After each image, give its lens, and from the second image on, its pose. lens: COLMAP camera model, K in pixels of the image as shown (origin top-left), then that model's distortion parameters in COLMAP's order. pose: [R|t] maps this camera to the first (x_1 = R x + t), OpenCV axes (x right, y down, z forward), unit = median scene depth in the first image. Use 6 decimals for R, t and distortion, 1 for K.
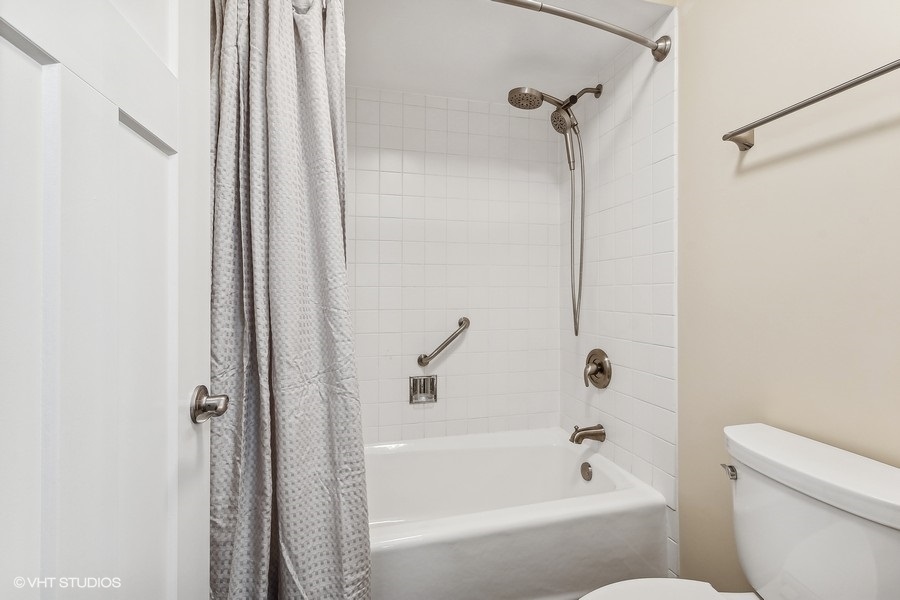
lens RADIAL K [[399.6, 0, 452.2], [0, 399.6, 309.8], [0, 0, 1]] dist [-0.000998, 0.000036]
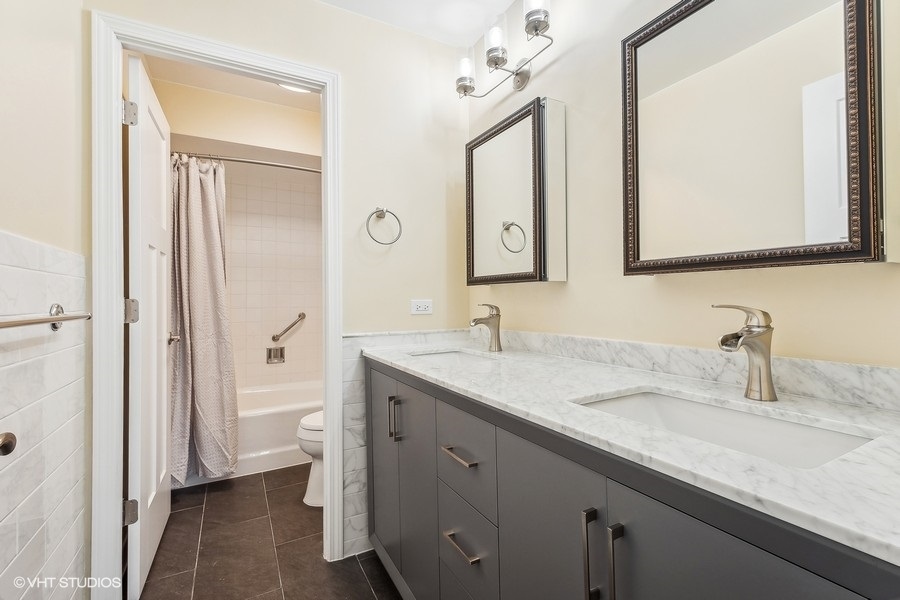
lens RADIAL K [[392.0, 0, 450.0], [0, 392.0, 300.0], [0, 0, 1]] dist [0.001536, 0.000201]
pose [[0.963903, -0.009253, 0.266094, 0.389536], [0.017835, 0.999395, -0.029850, 0.056614], [-0.265657, 0.033519, 0.963485, -1.570859]]
